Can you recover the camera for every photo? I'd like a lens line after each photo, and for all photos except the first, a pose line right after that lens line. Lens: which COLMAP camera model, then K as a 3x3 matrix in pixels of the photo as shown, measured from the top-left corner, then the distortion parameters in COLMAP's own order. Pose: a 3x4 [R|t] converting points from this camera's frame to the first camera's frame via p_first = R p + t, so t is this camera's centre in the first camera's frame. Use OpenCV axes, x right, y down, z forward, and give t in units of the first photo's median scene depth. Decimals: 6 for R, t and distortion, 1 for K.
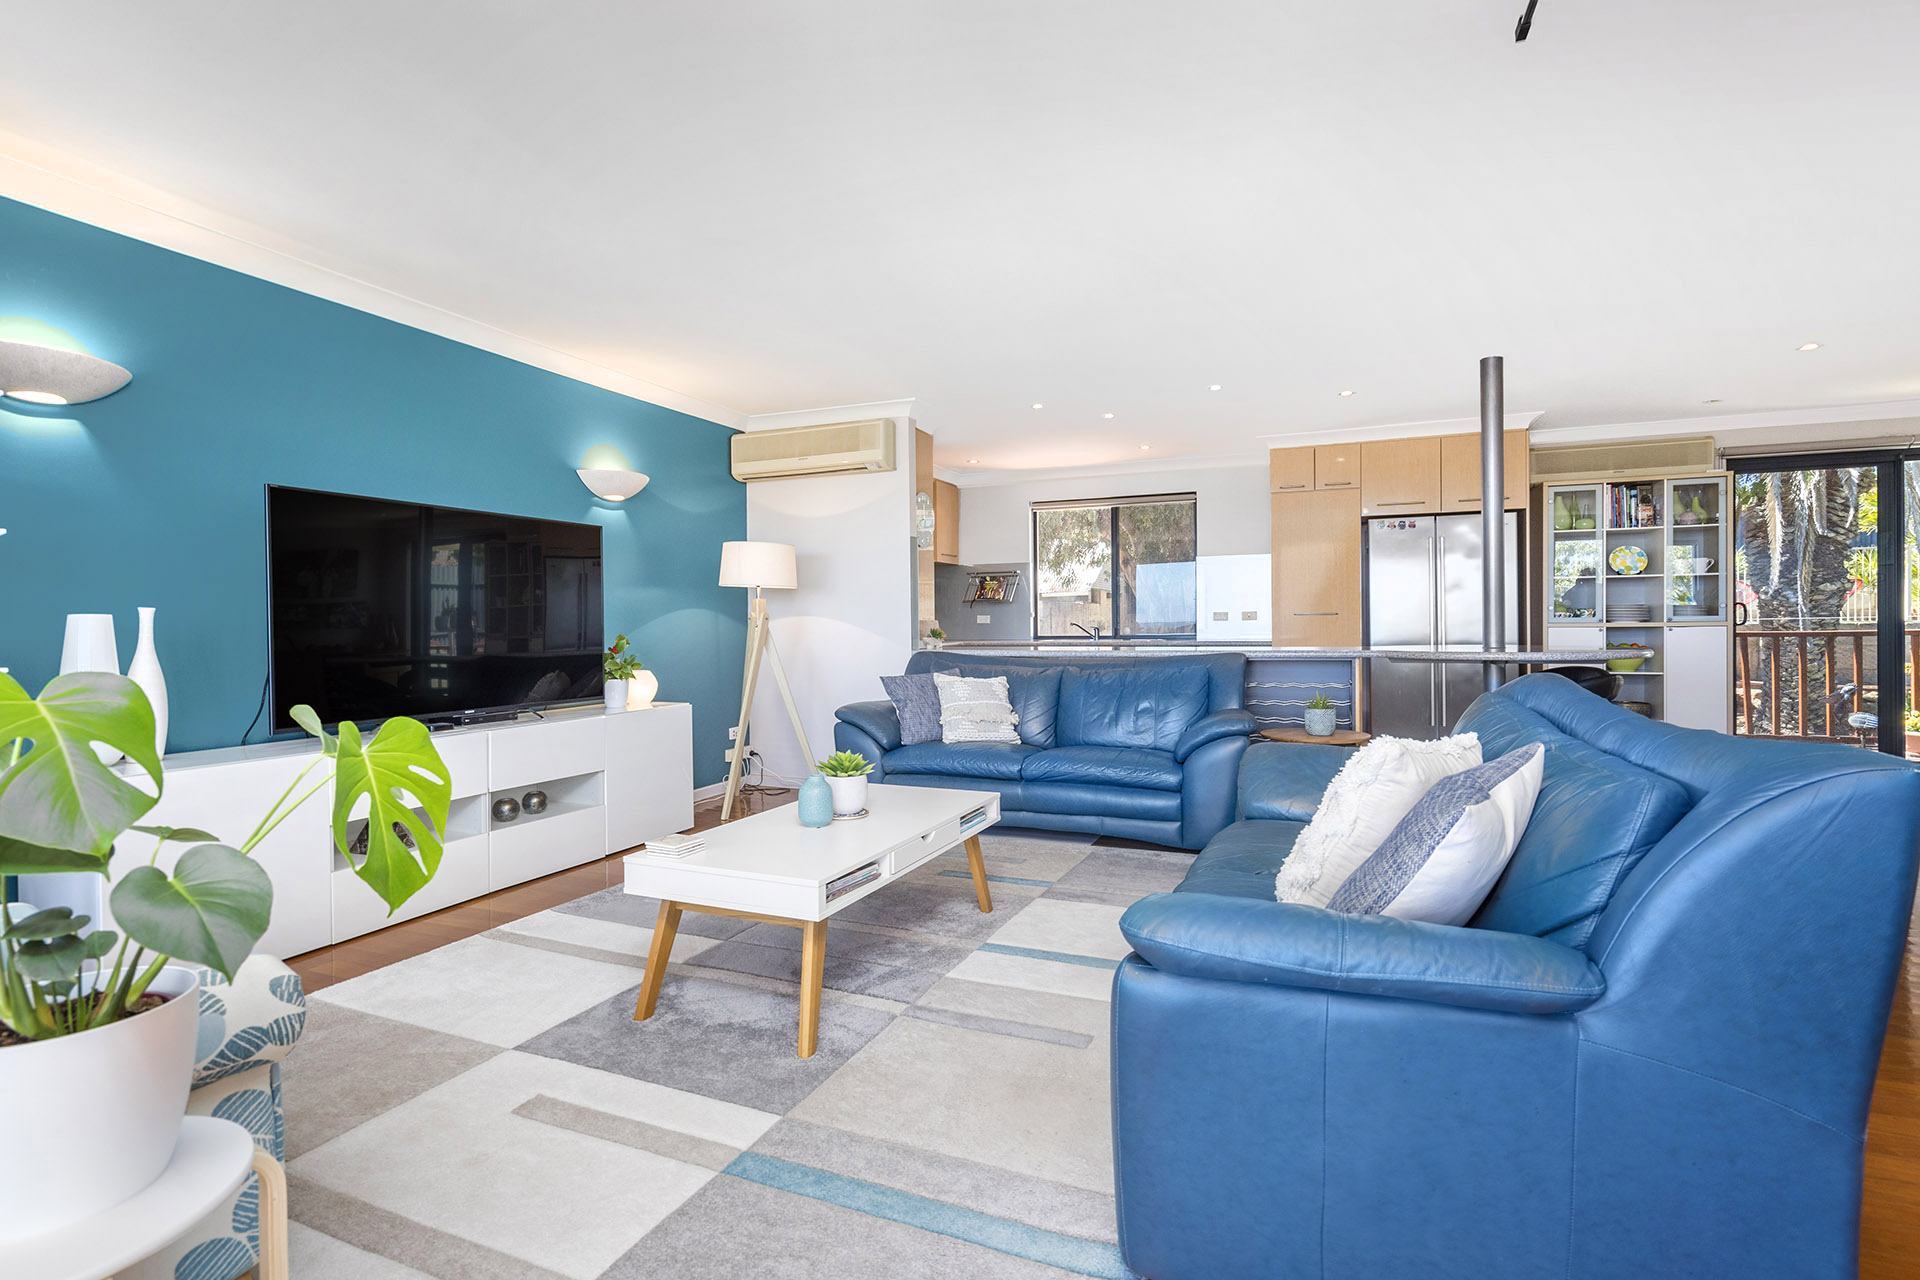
lens RADIAL K [[871.1, 0, 923.3], [0, 871.1, 625.0], [0, 0, 1]] dist [0.002167, 0.002494]
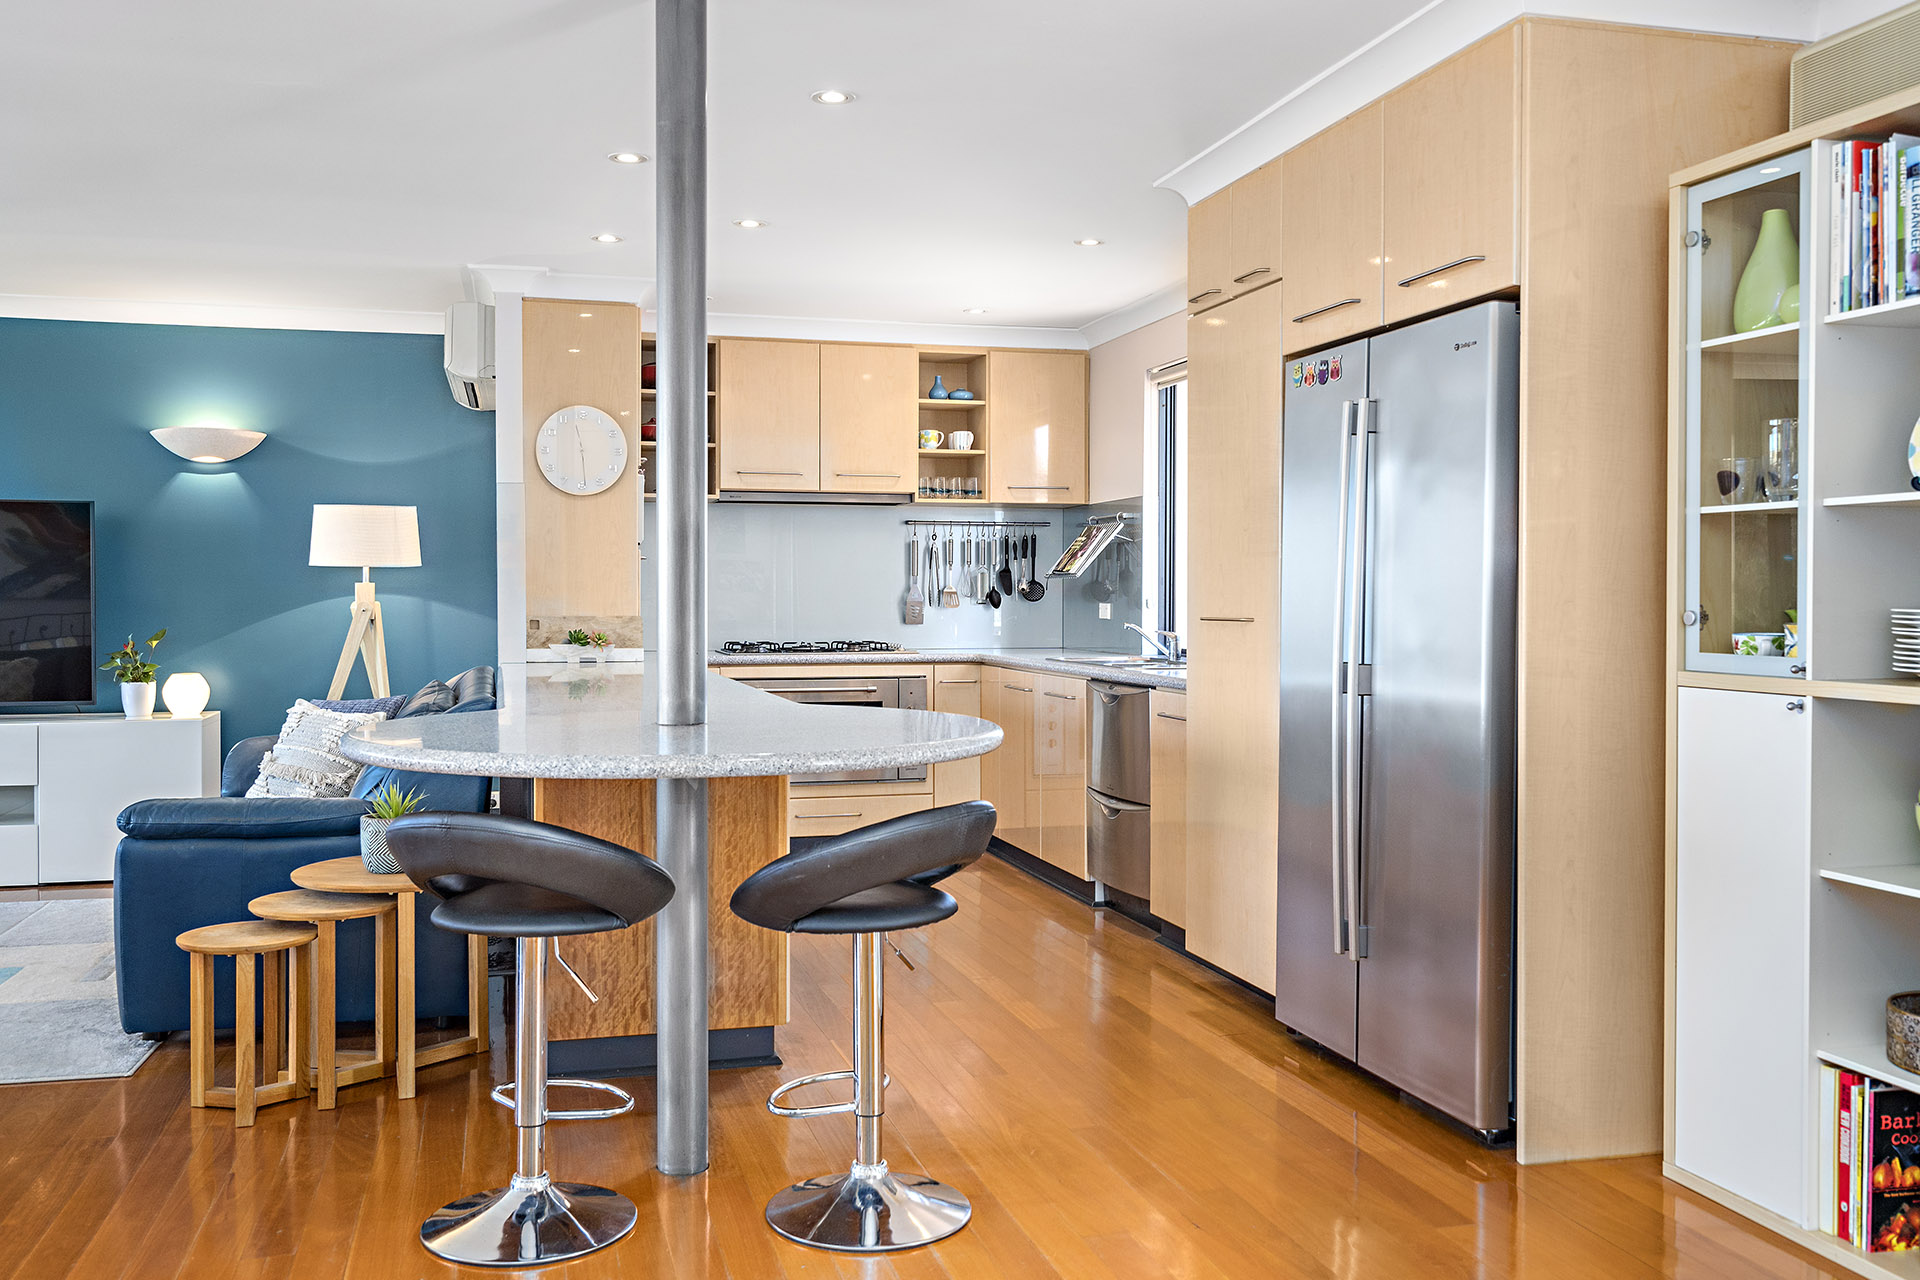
lens RADIAL K [[1590.5, 0, 940.9], [0, 1590.5, 630.9], [0, 0, 1]] dist [-0.000539, -0.010068]
pose [[0.650474, 0.024574, -0.759131, 1.143281], [-0.005925, 0.999610, 0.027282, -0.028596], [0.759506, -0.013248, 0.650366, 0.530700]]
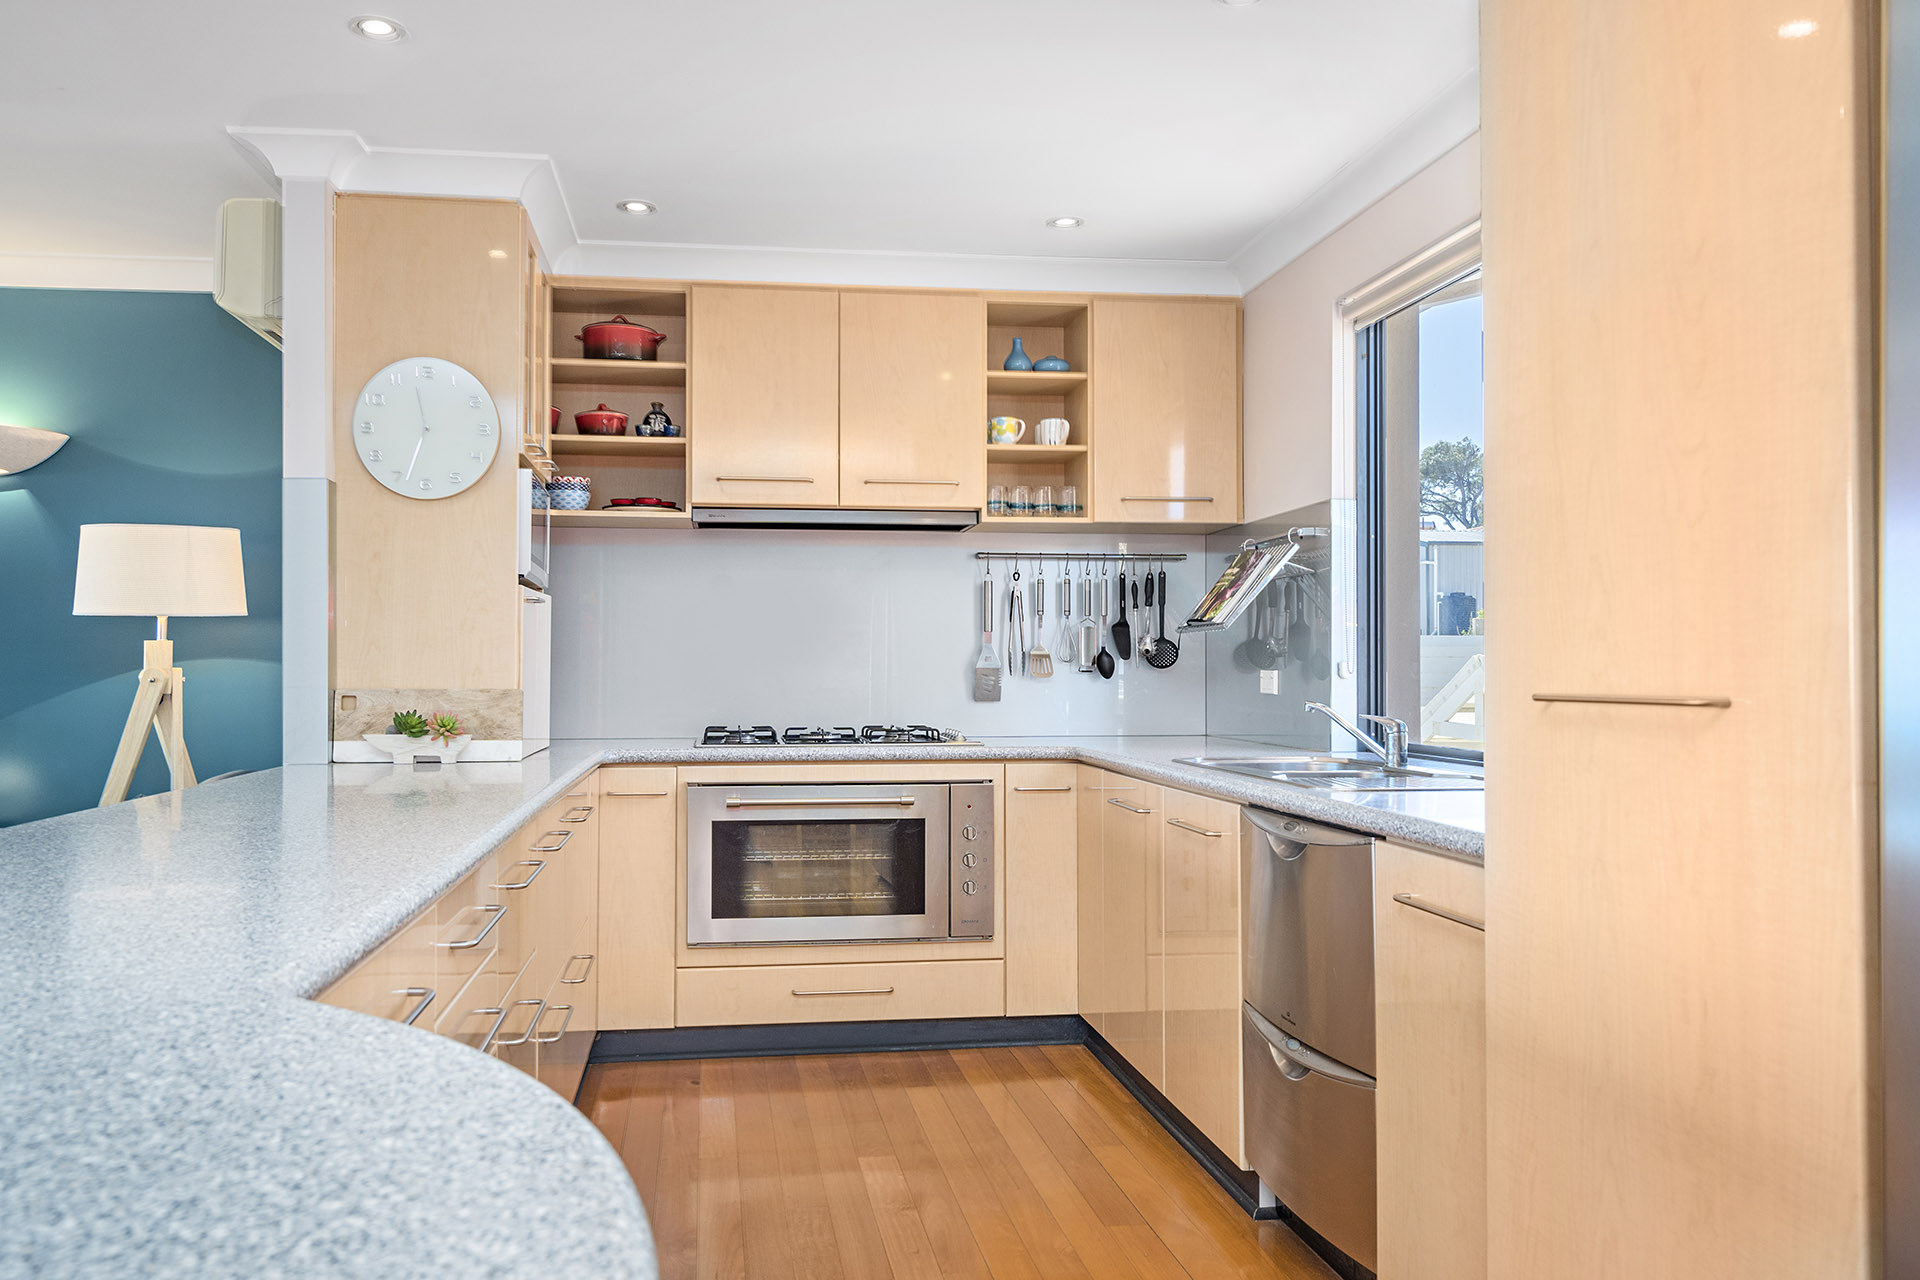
lens RADIAL K [[1237.3, 0, 956.7], [0, 1237.3, 669.0], [0, 0, 1]] dist [0.000343, 0.008116]
pose [[0.541705, 0.003056, -0.840563, 0.661072], [-0.003497, 0.999993, 0.001382, -0.016049], [0.840561, 0.002191, 0.541712, 1.028388]]
